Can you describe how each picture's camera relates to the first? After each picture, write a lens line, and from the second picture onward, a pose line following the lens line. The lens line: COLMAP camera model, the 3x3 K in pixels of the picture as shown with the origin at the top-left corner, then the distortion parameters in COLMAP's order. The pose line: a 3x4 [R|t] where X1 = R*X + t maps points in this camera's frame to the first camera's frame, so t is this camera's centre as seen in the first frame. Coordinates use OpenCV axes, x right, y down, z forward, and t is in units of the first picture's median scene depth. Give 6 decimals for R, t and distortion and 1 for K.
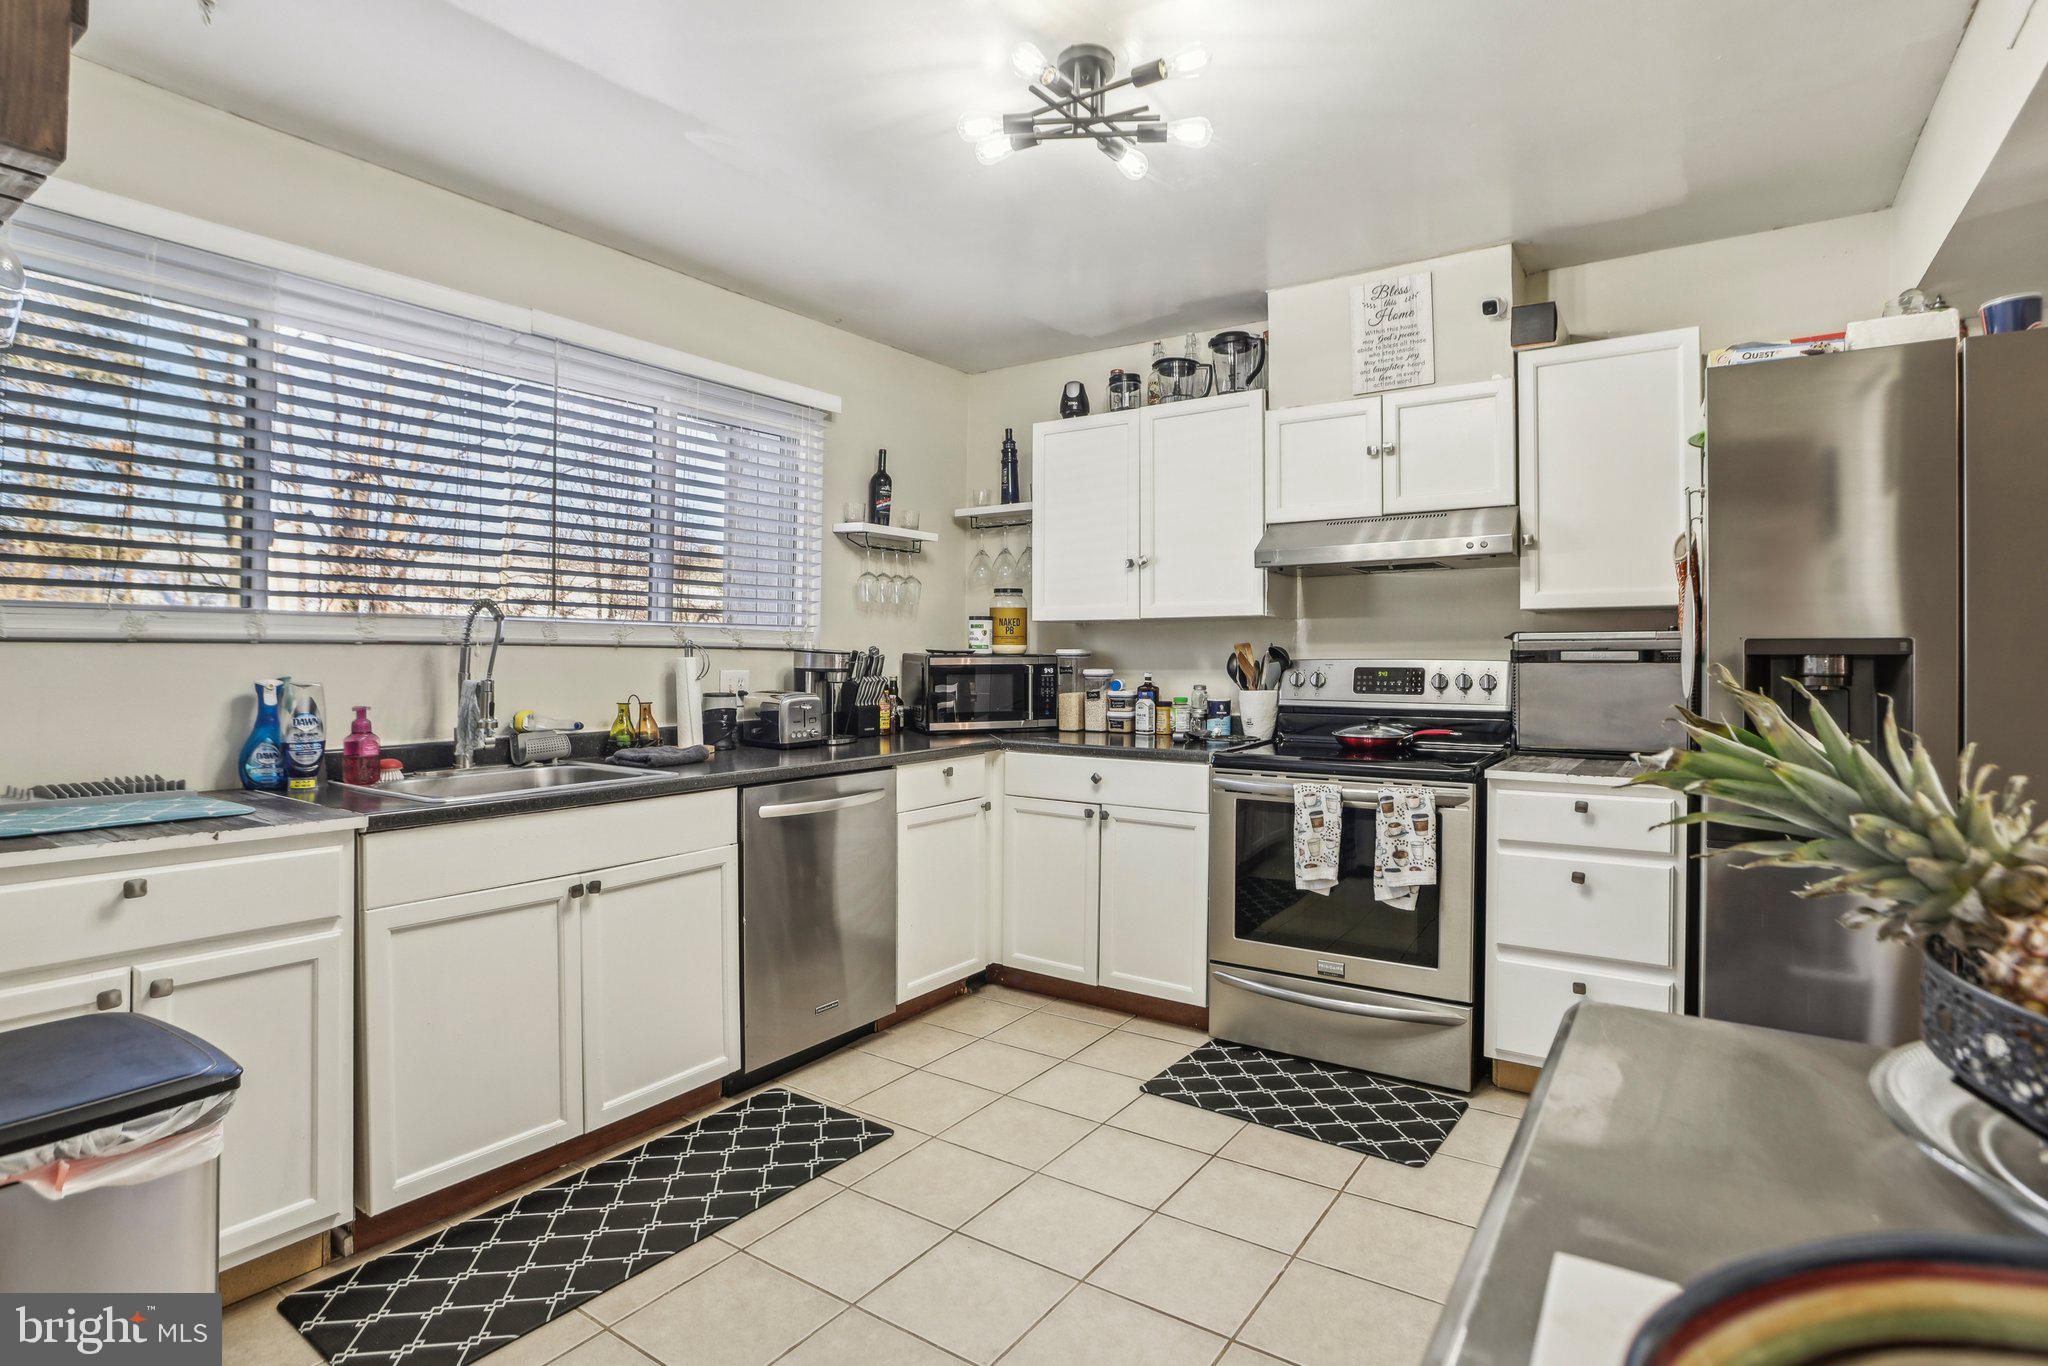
lens RADIAL K [[1020.5, 0, 1005.9], [0, 1020.5, 661.3], [0, 0, 1]] dist [-0.081913, 0.049302]
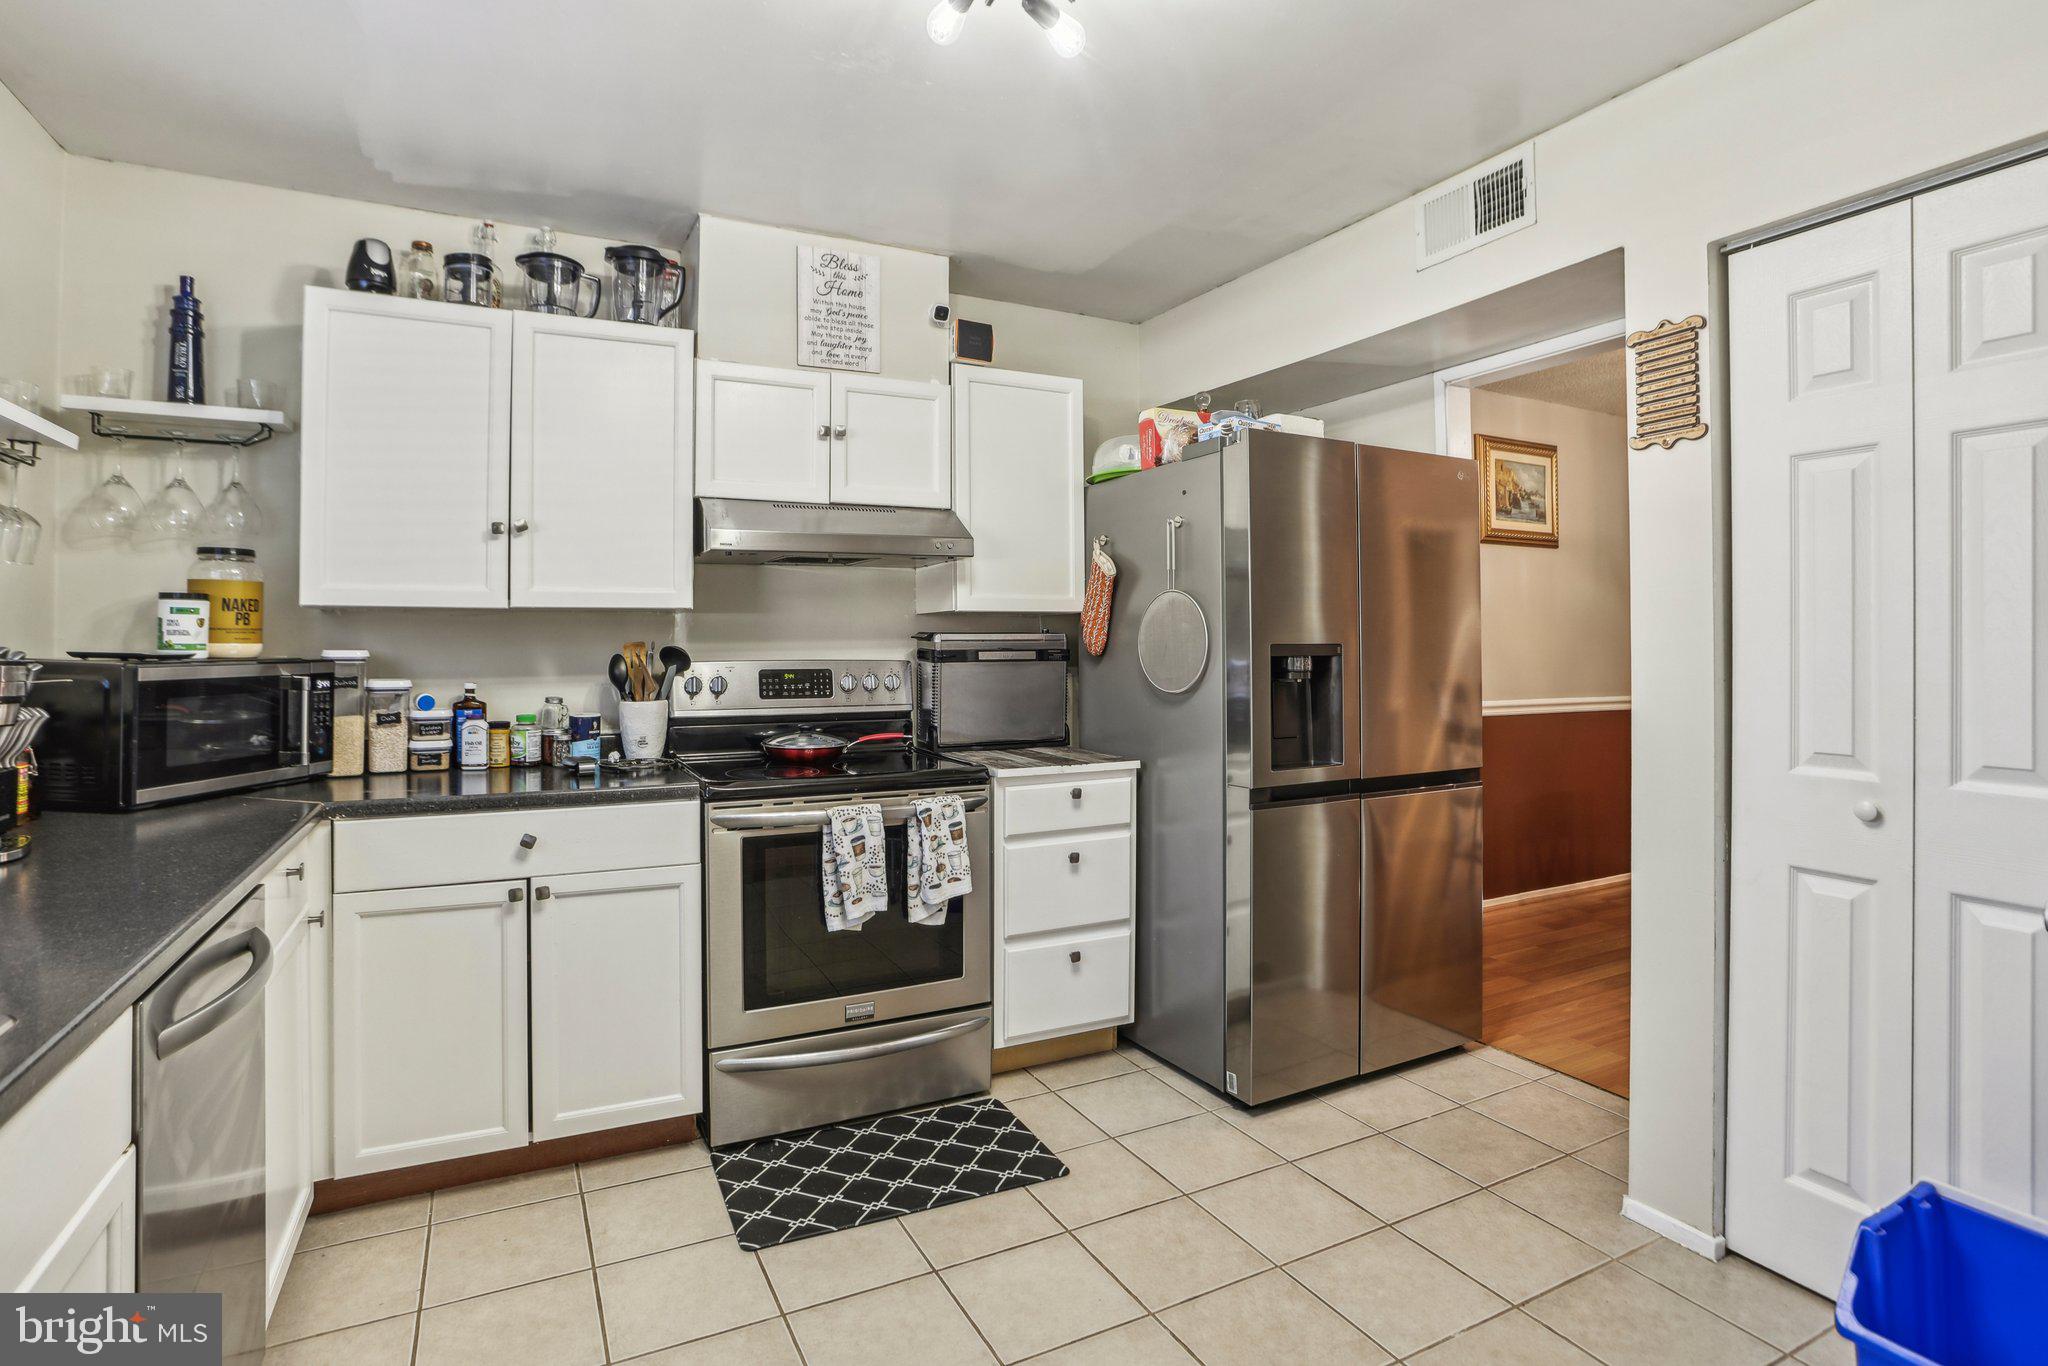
lens RADIAL K [[1021.4, 0, 1006.3], [0, 1021.4, 646.9], [0, 0, 1]] dist [-0.079829, 0.038397]
pose [[0.482365, -0.002351, 0.875967, -0.353872], [0.007701, 0.999969, -0.001557, -0.012023], [-0.875937, 0.007497, 0.482368, 0.410003]]
